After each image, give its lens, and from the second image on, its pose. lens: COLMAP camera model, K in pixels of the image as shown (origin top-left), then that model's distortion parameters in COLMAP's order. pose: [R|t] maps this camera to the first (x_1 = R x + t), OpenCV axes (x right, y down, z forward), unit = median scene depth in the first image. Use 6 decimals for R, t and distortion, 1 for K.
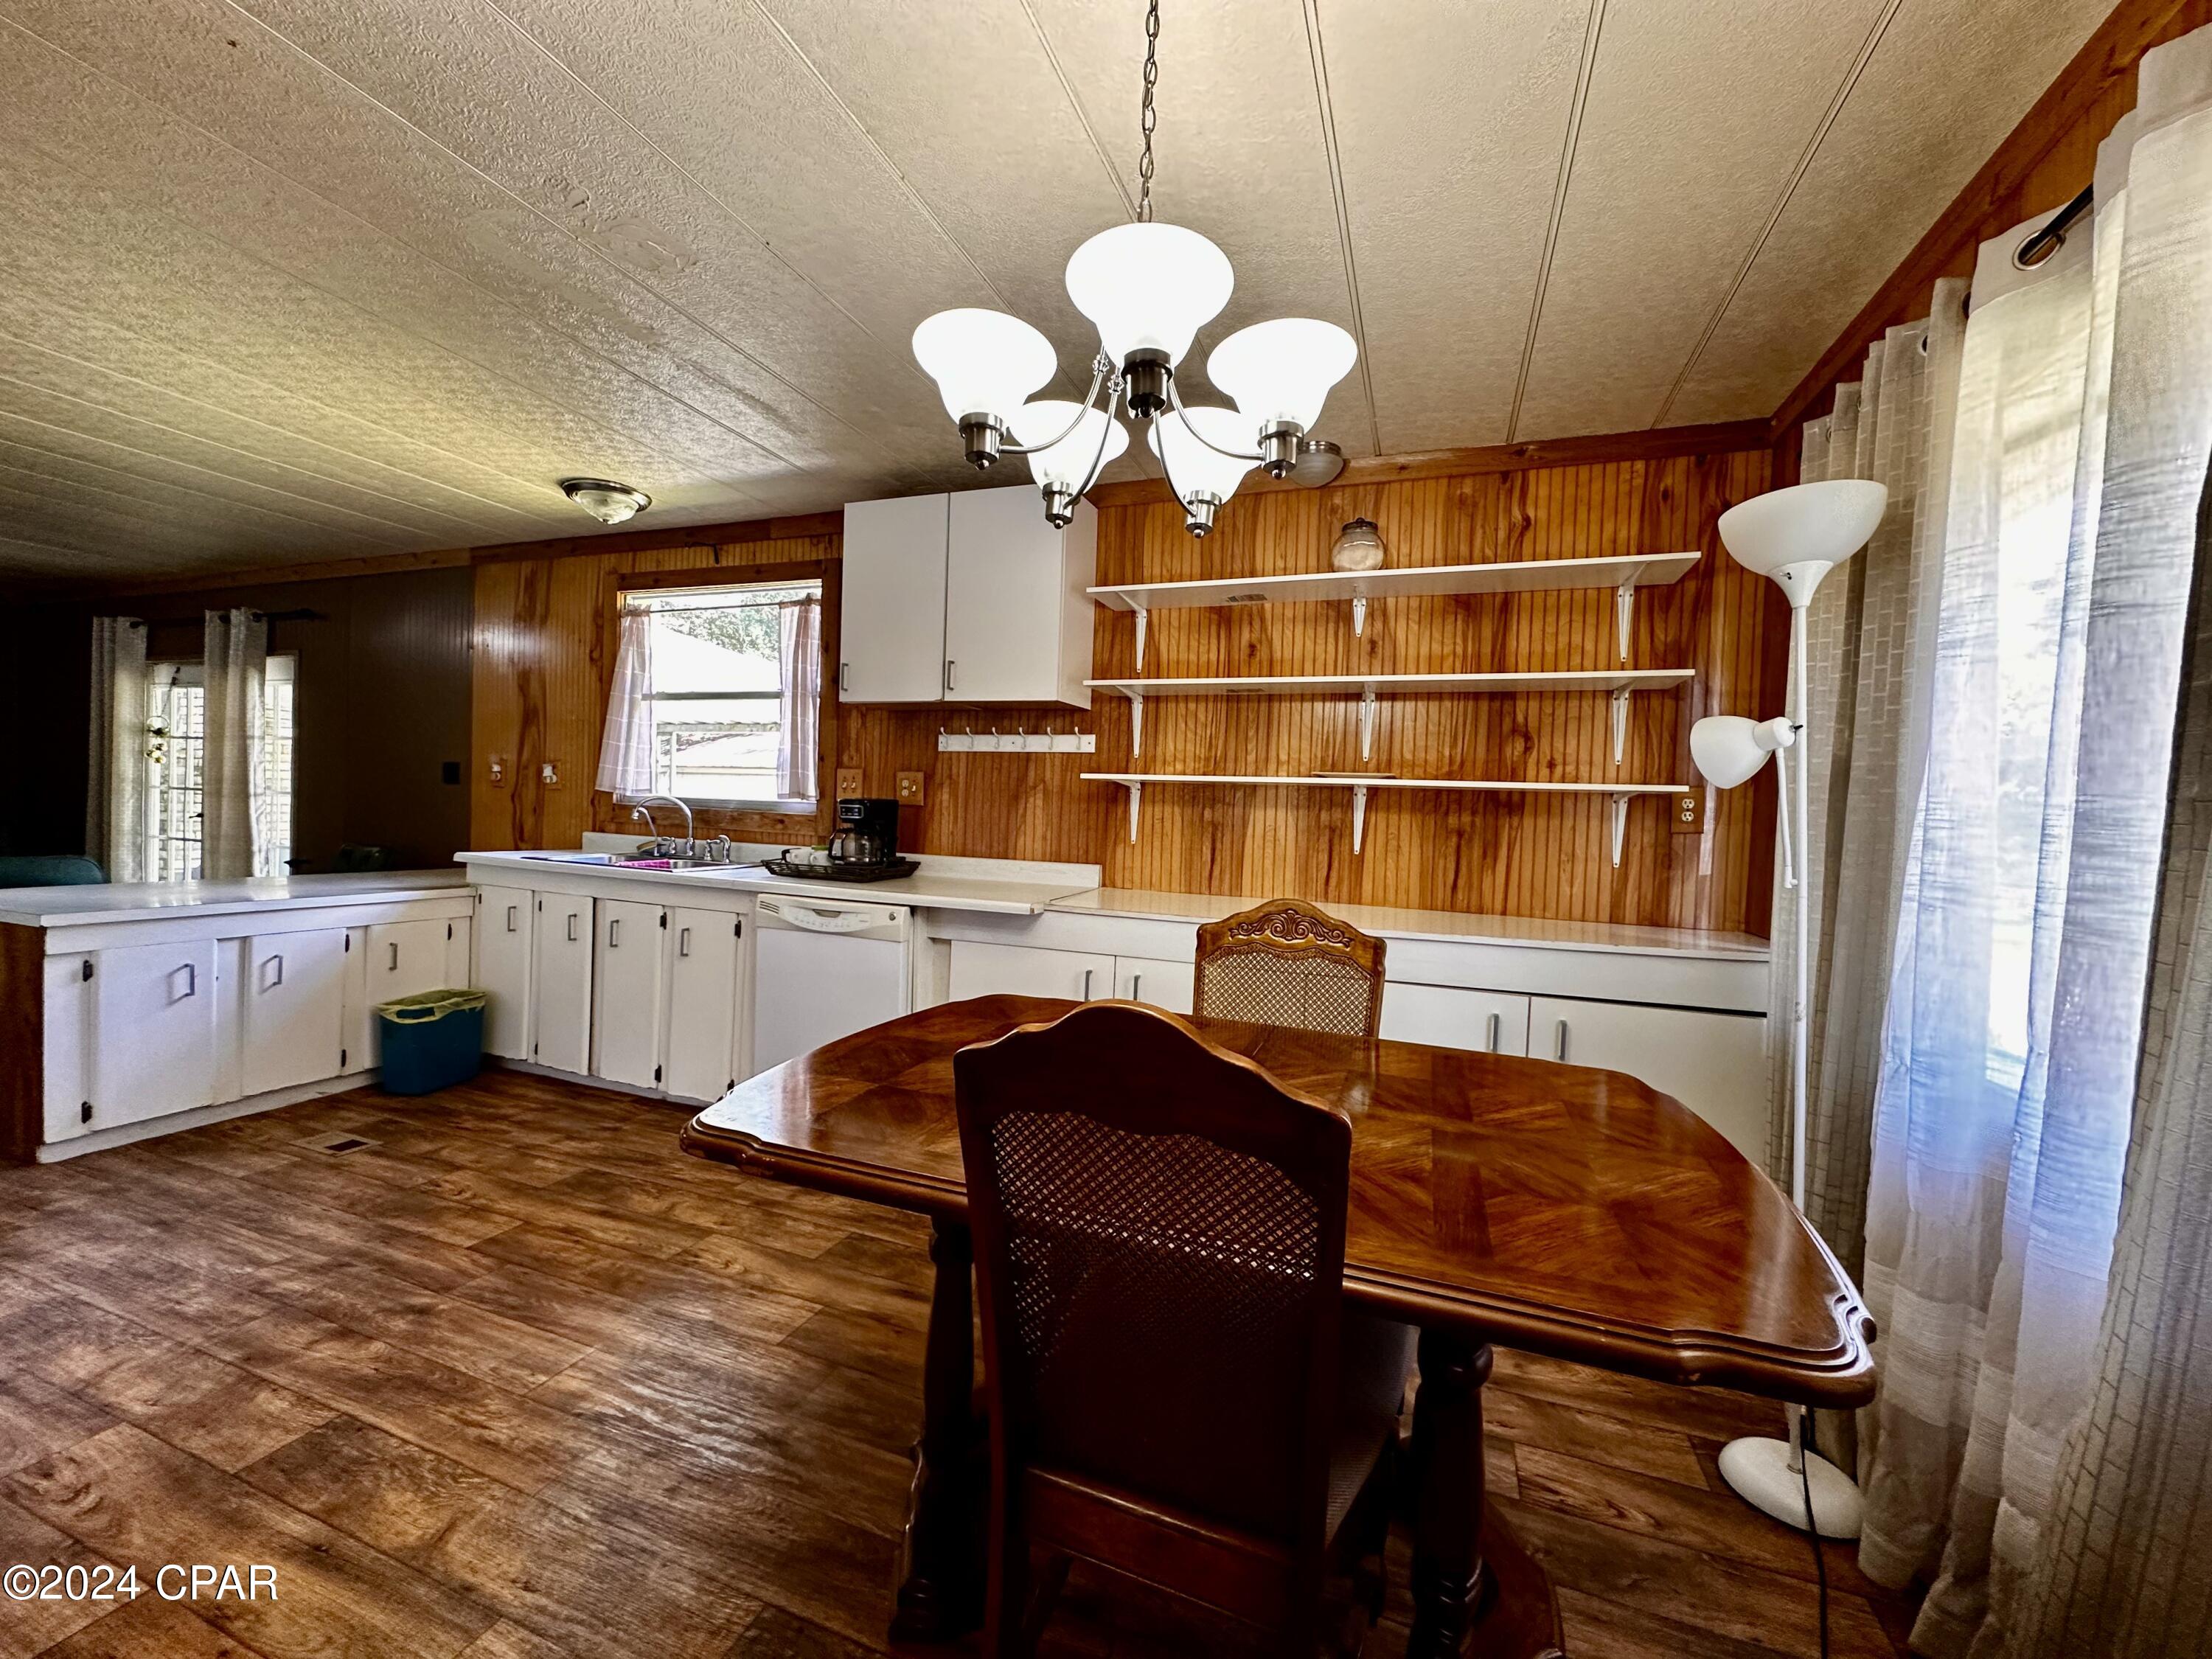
lens RADIAL K [[885.0, 0, 1098.2], [0, 885.0, 824.5], [0, 0, 1]] dist [-0.003410, 0.000825]
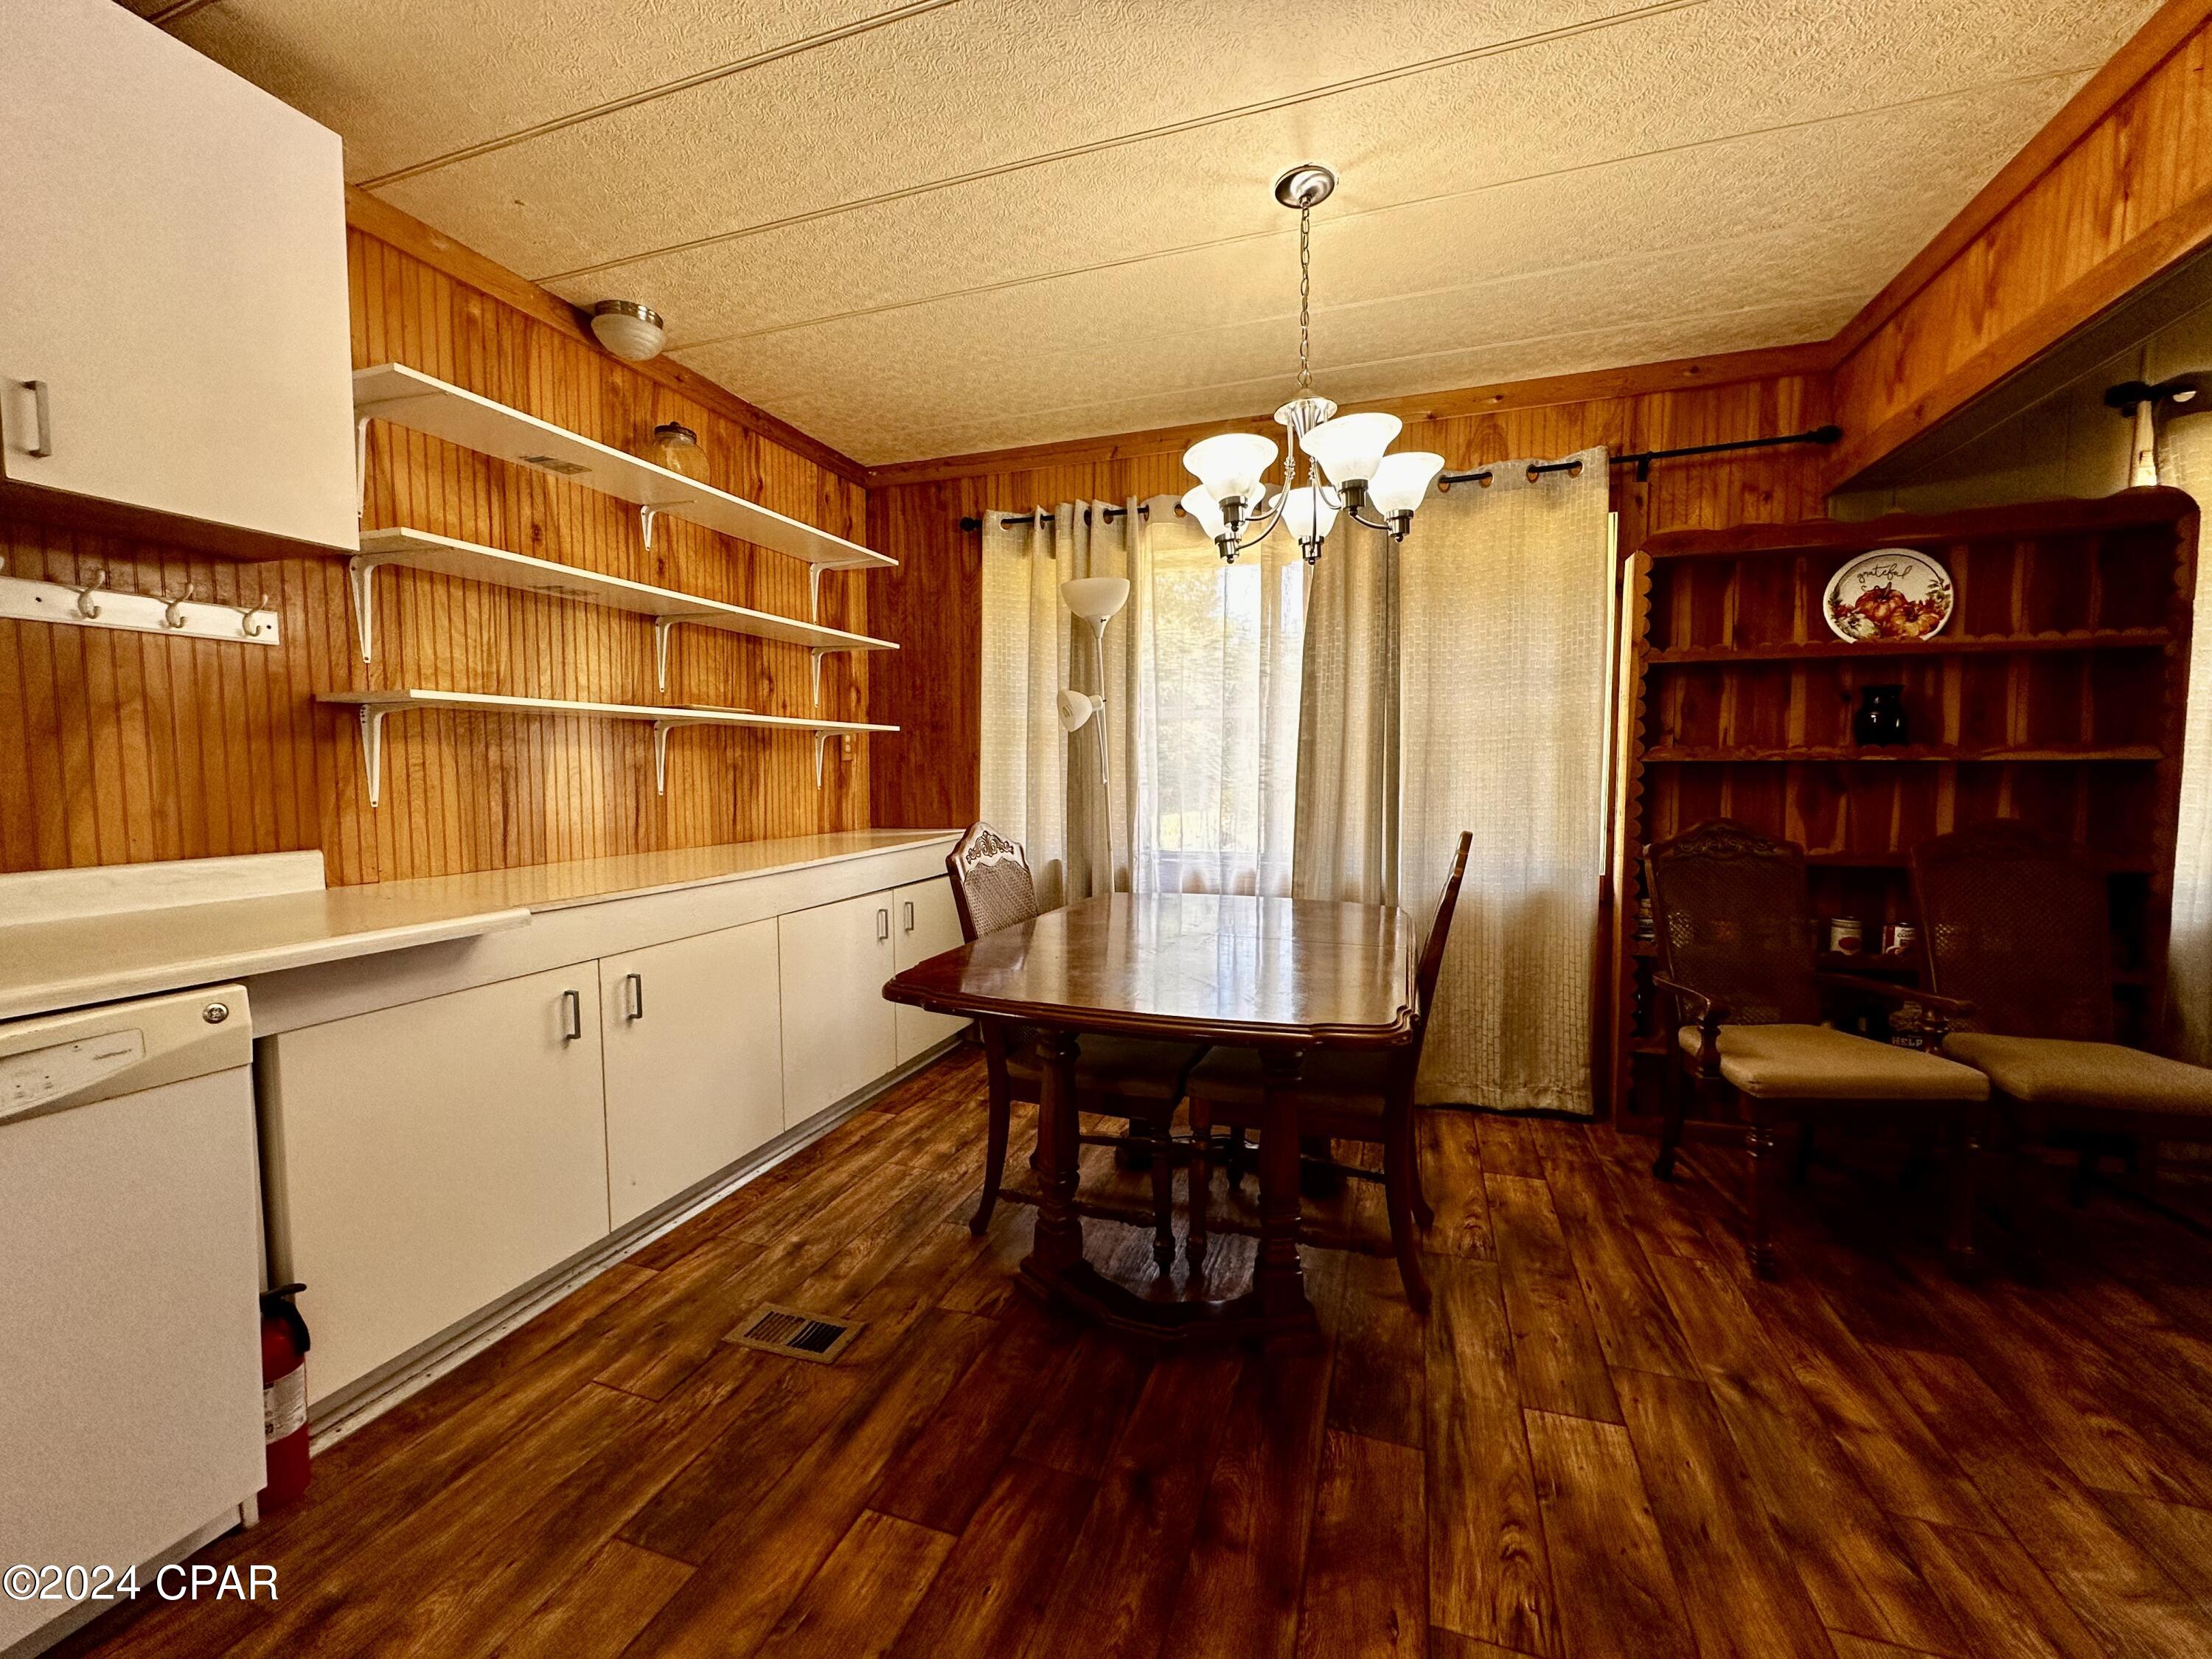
lens RADIAL K [[885.0, 0, 1105.5], [0, 885.0, 828.8], [0, 0, 1]] dist [-0.003410, 0.000825]
pose [[-0.023451, -0.106665, 0.994018, -0.694457], [0.011777, 0.994193, 0.106962, -0.026702], [-0.999656, 0.014215, -0.022059, 0.622768]]
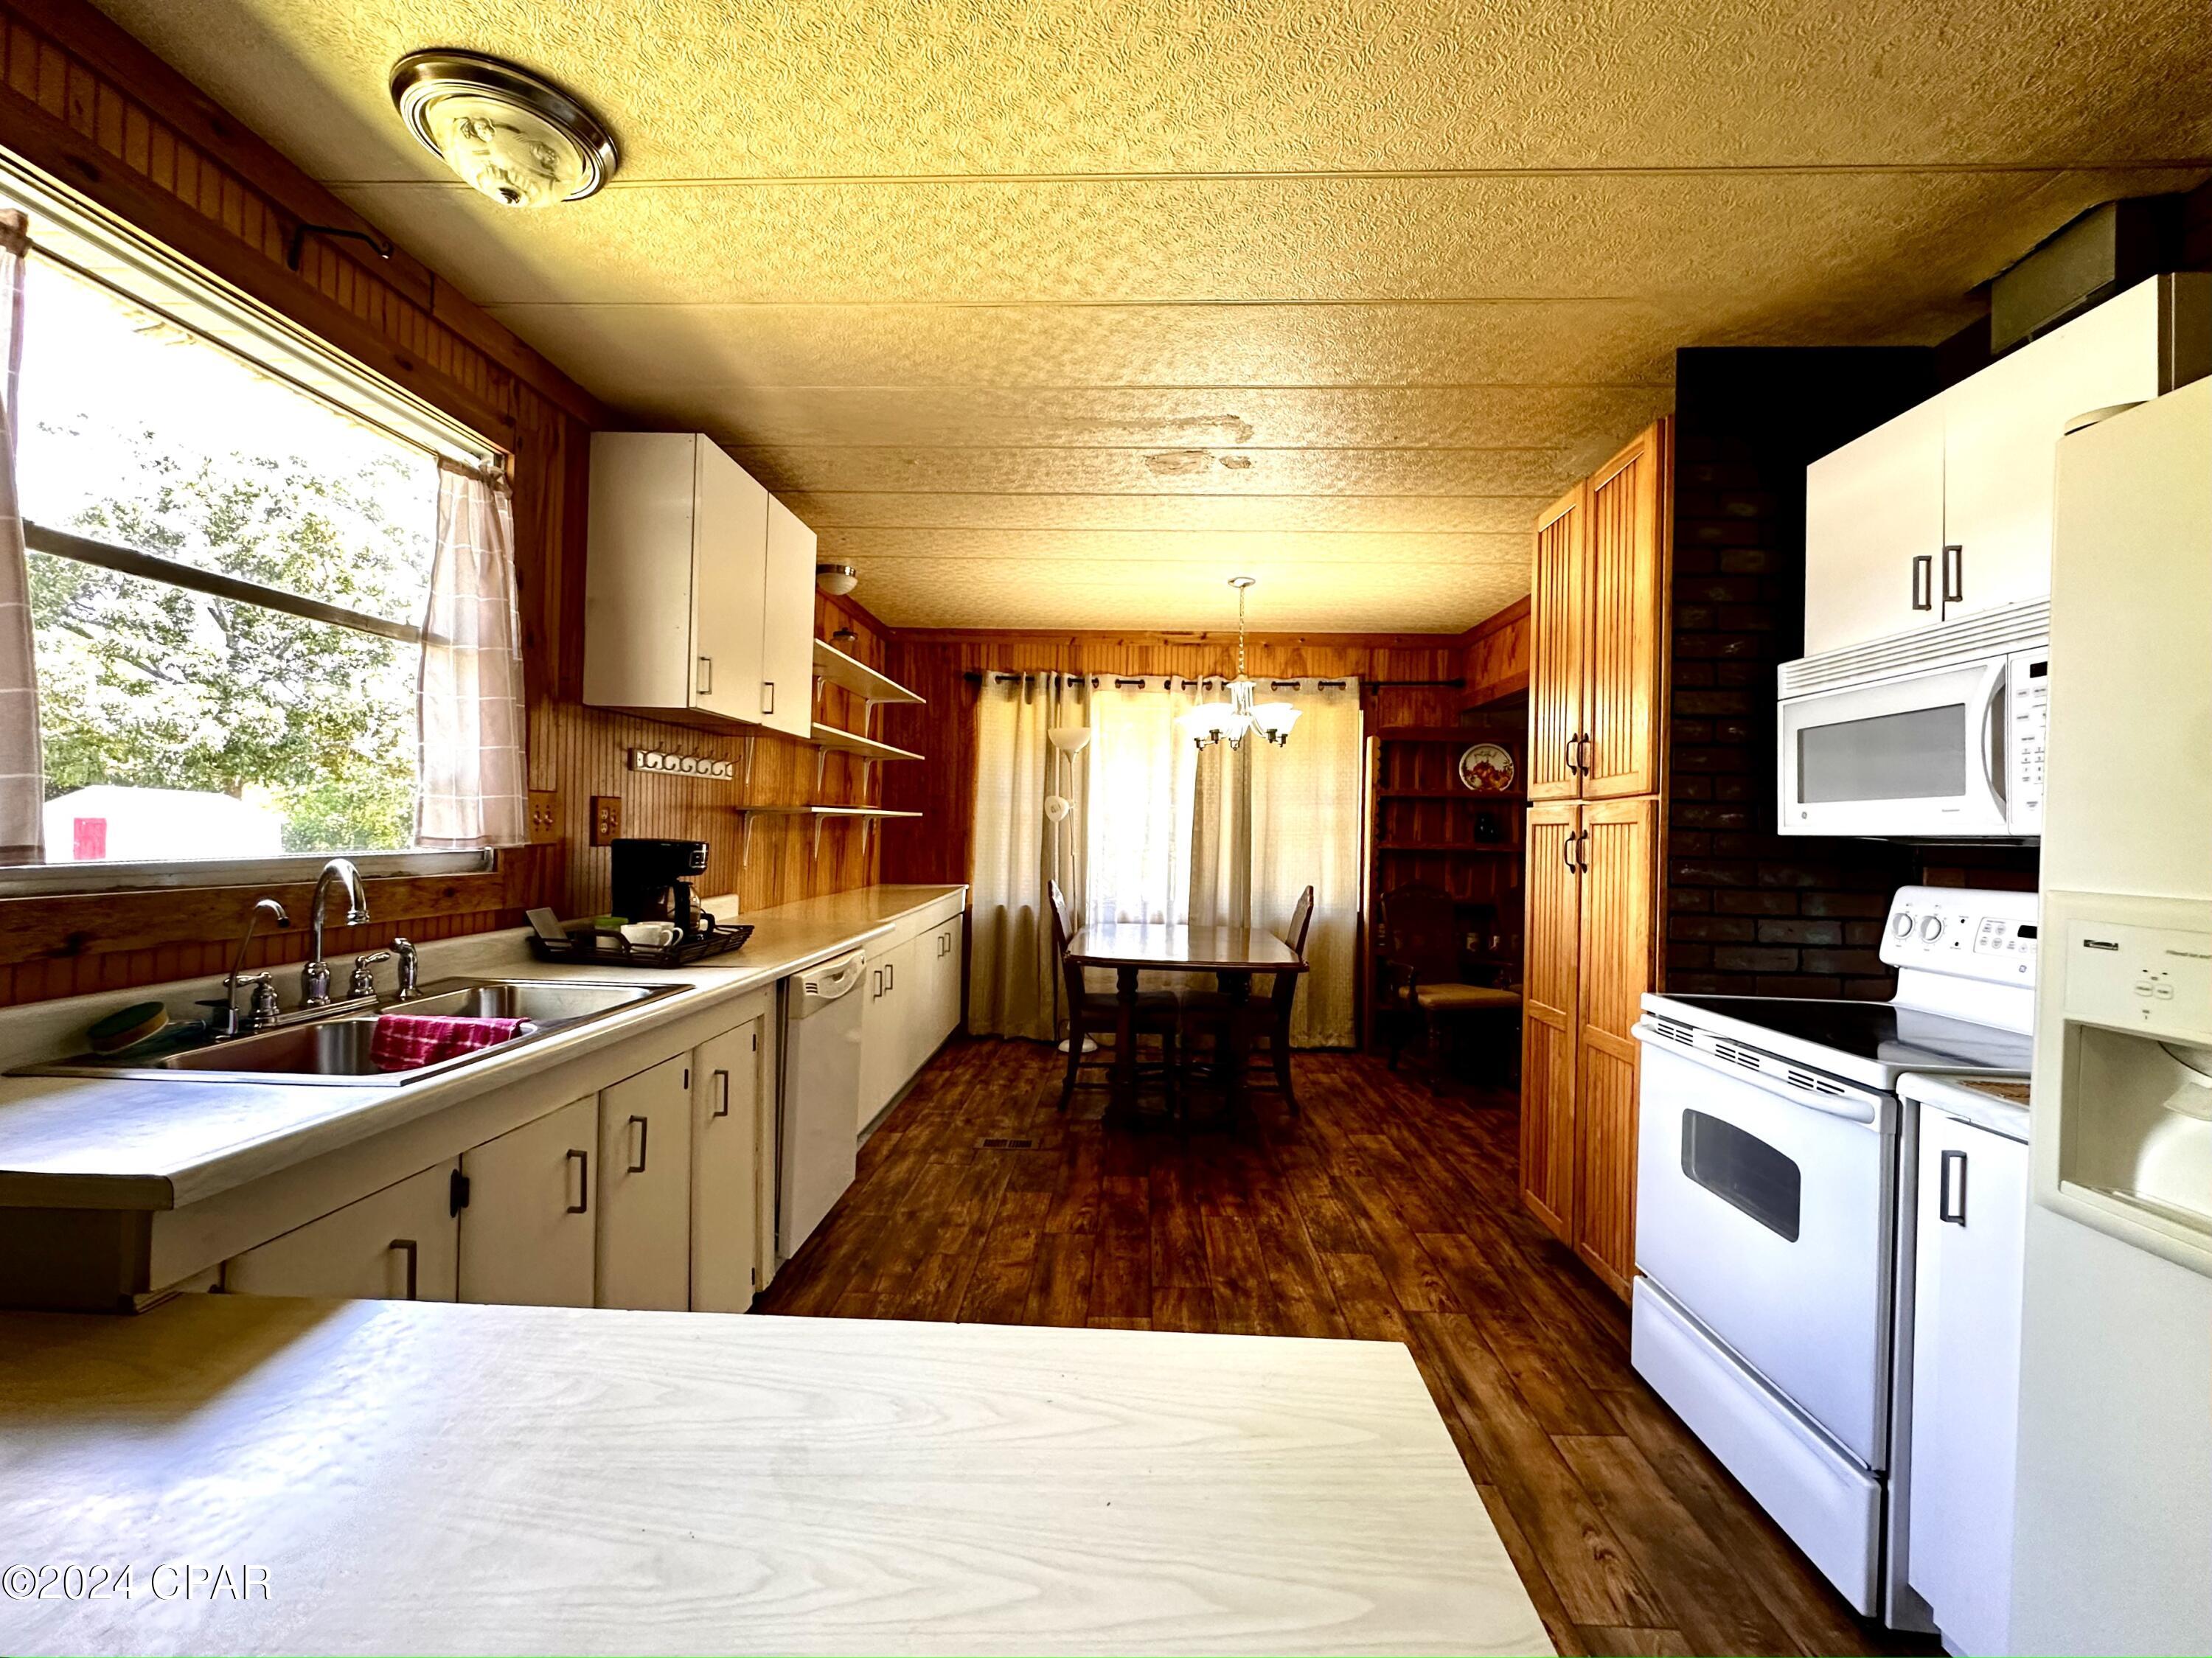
lens RADIAL K [[885.0, 0, 1122.9], [0, 885.0, 829.0], [0, 0, 1]] dist [-0.003410, 0.000825]
pose [[-0.305985, -0.046094, 0.950920, -1.336638], [-0.021487, 0.998907, 0.041506, -0.097673], [-0.951794, -0.007732, -0.306641, 1.094632]]
